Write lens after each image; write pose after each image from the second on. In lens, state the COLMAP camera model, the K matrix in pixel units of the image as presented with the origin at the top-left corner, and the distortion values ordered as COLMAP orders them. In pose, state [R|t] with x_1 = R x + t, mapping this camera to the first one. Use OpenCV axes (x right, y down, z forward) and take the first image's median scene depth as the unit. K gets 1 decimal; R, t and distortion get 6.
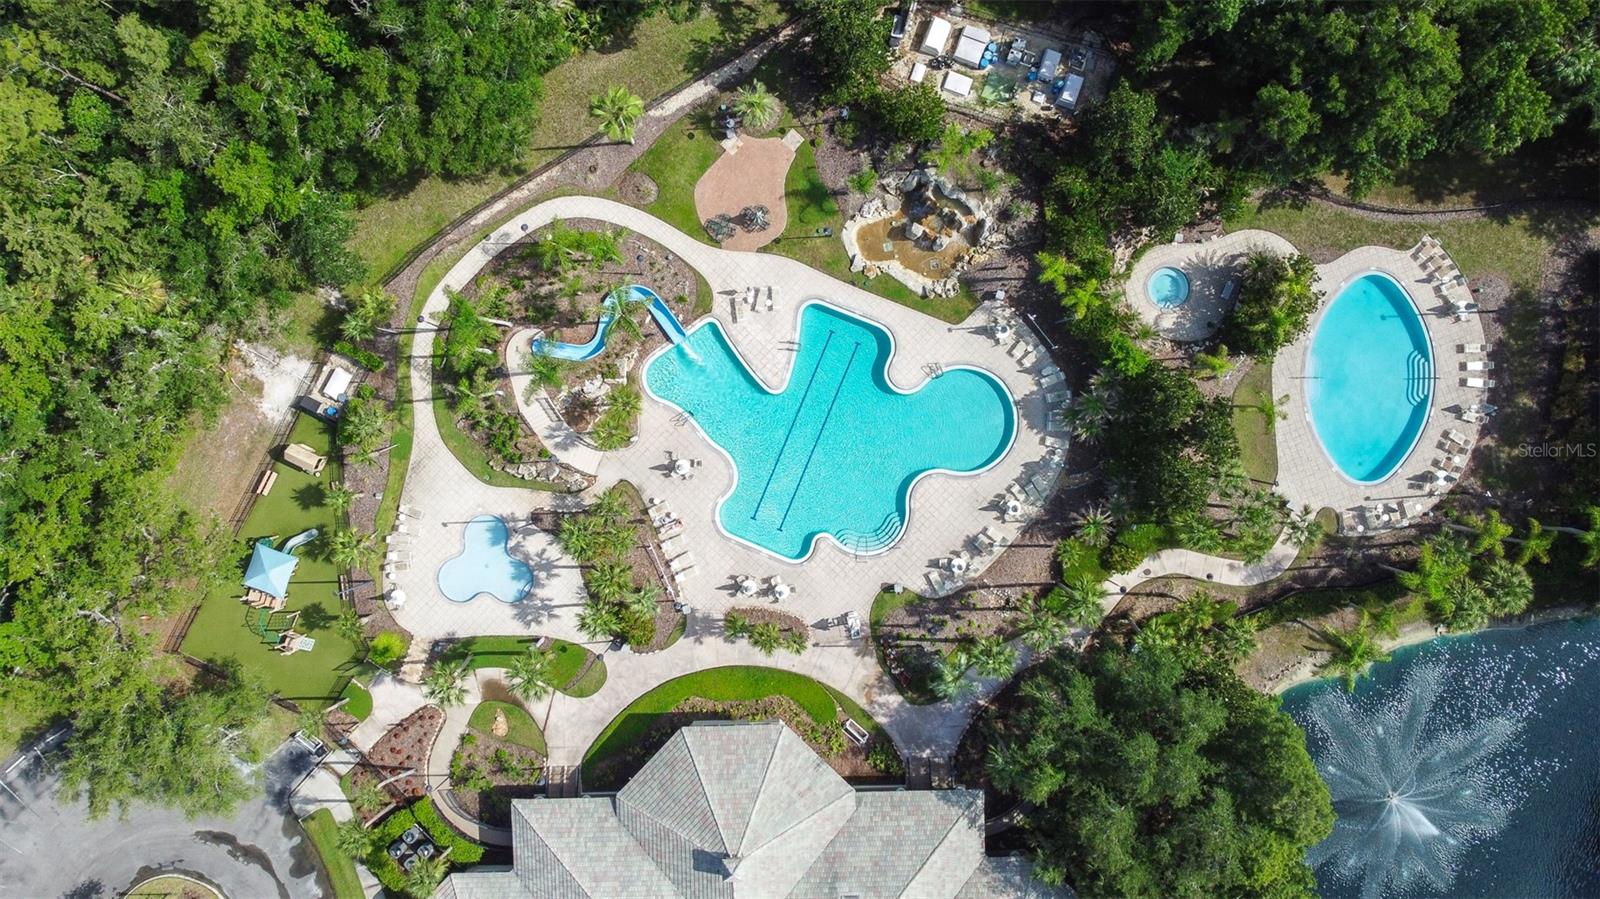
lens RADIAL K [[1216.1, 0, 791.9], [0, 1216.1, 447.3], [0, 0, 1]] dist [-0.021169, 0.003668]
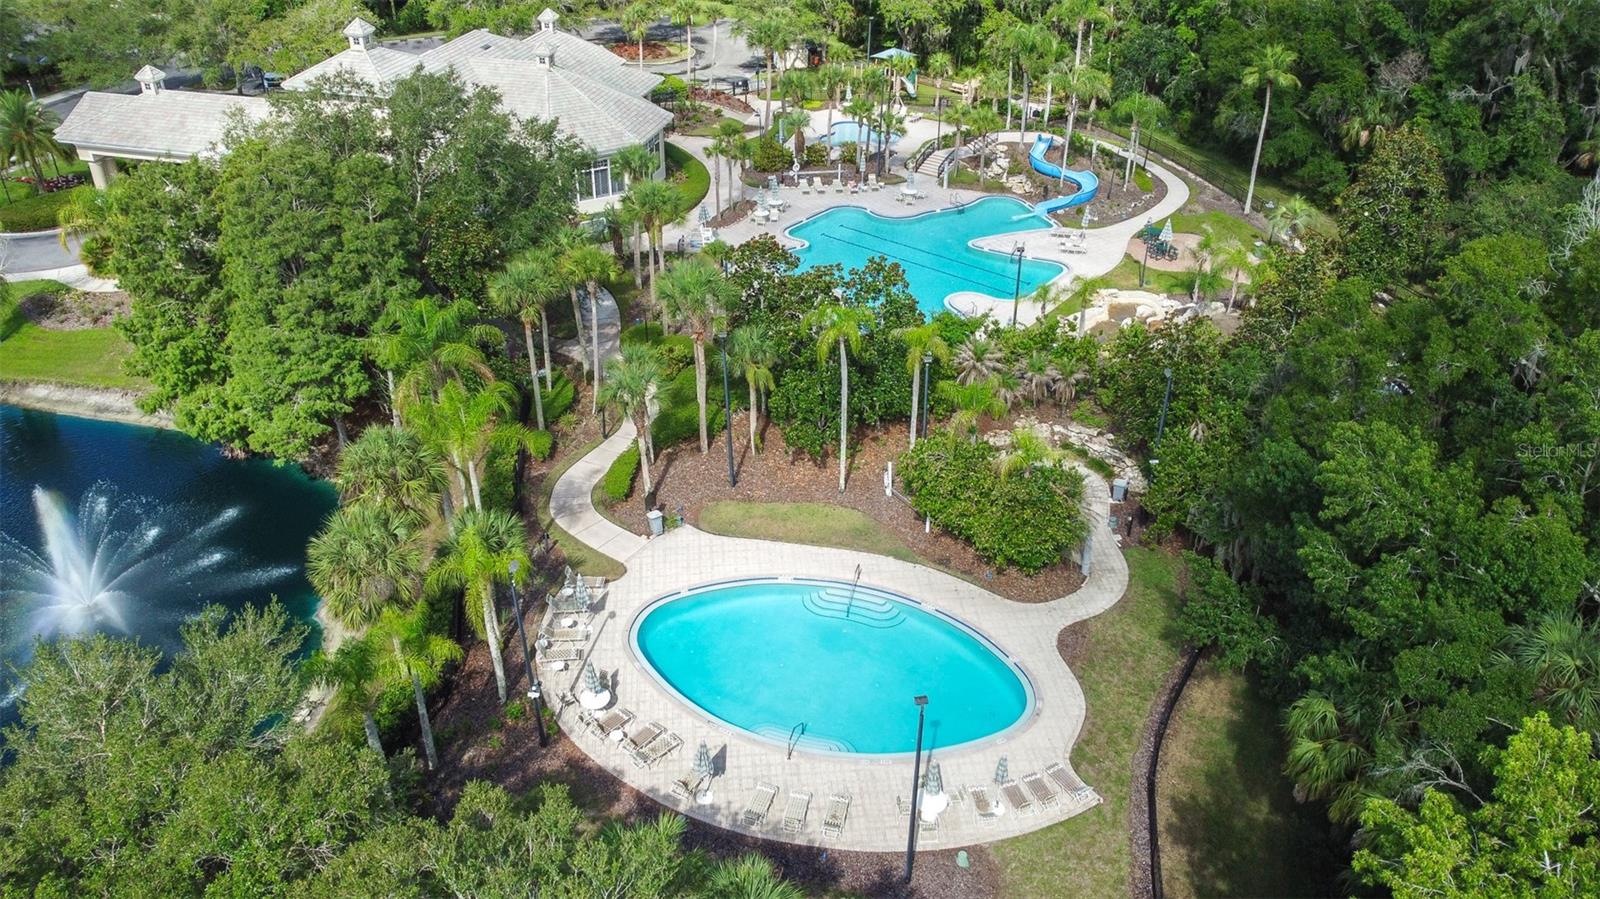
lens RADIAL K [[1216.1, 0, 791.9], [0, 1216.1, 447.3], [0, 0, 1]] dist [-0.021169, 0.003668]
pose [[-0.269262, 0.506510, -0.819113, 0.859462], [-0.963064, -0.139532, 0.230301, -0.149978], [0.002357, 0.850869, 0.525372, 0.646396]]
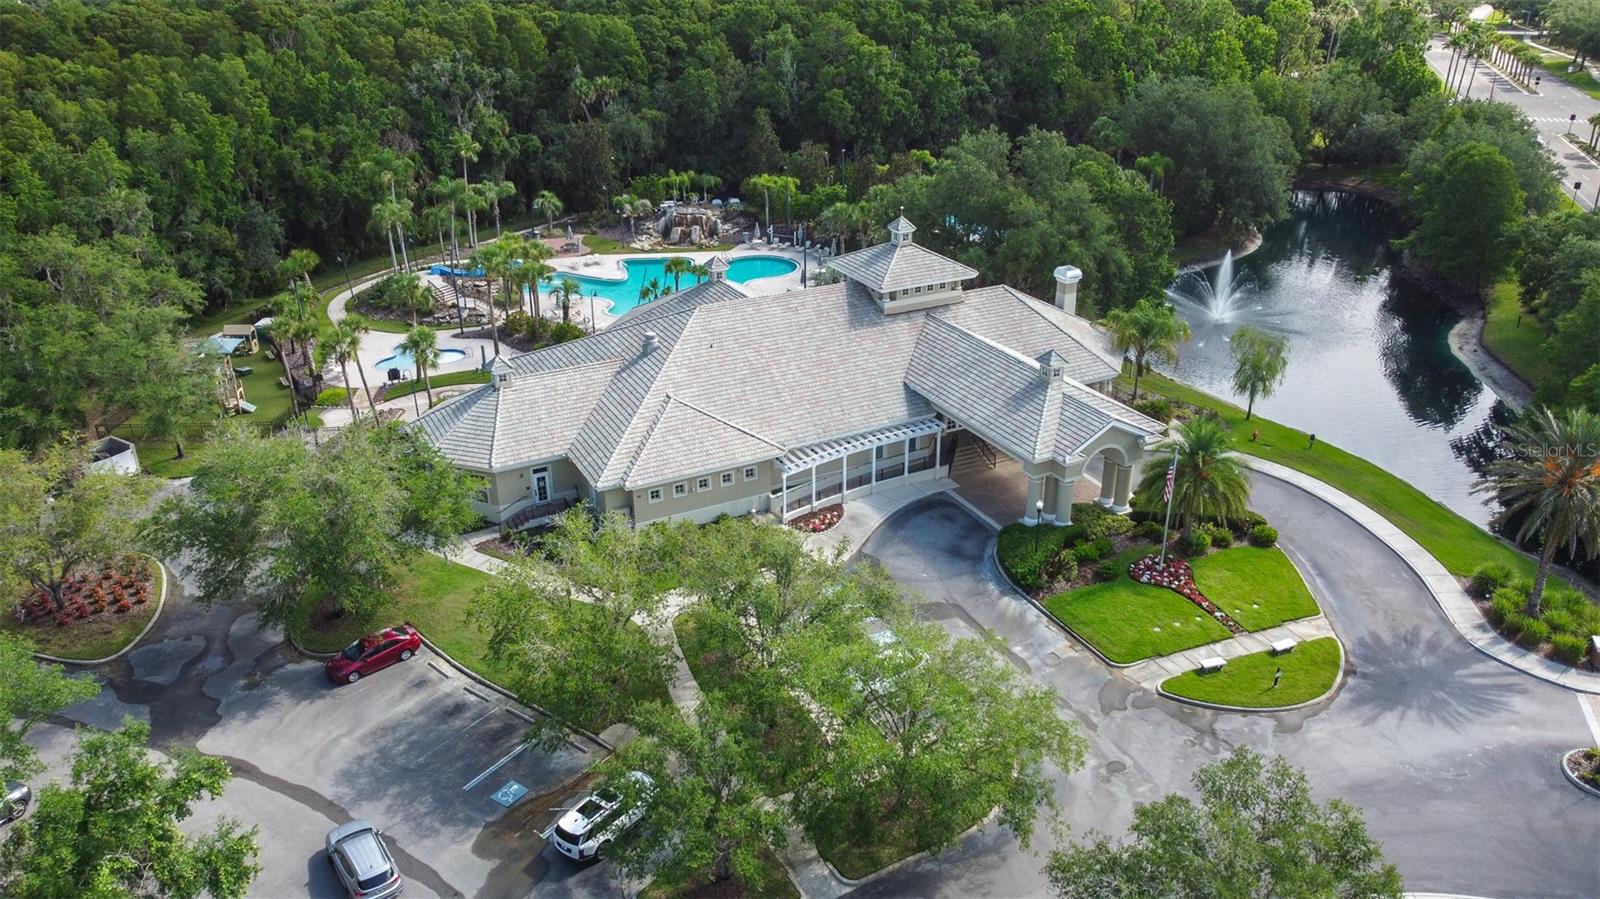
lens RADIAL K [[1216.1, 0, 791.9], [0, 1216.1, 447.3], [0, 0, 1]] dist [-0.021169, 0.003668]
pose [[0.902598, -0.177858, 0.392025, -0.395126], [0.430457, 0.362520, -0.826611, 1.189055], [0.004902, 0.914847, 0.403770, 0.636299]]
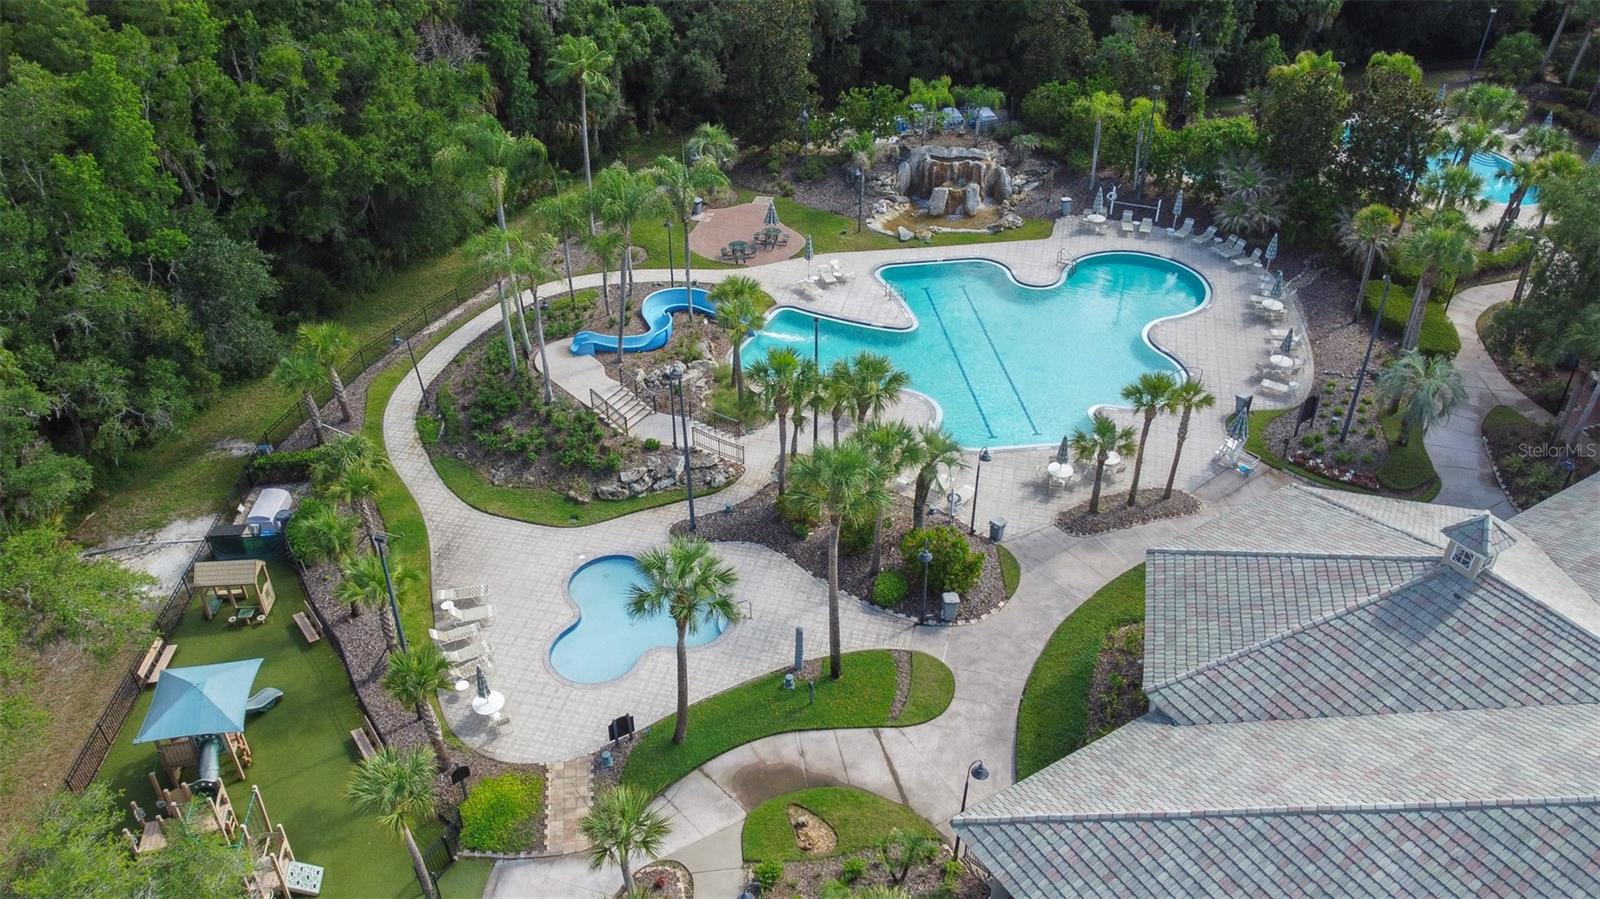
lens RADIAL K [[1216.1, 0, 791.9], [0, 1216.1, 447.3], [0, 0, 1]] dist [-0.021169, 0.003668]
pose [[0.870557, -0.280241, 0.404469, -0.383780], [0.492067, 0.497060, -0.714704, 0.466049], [-0.000756, 0.821216, 0.570617, 0.649630]]
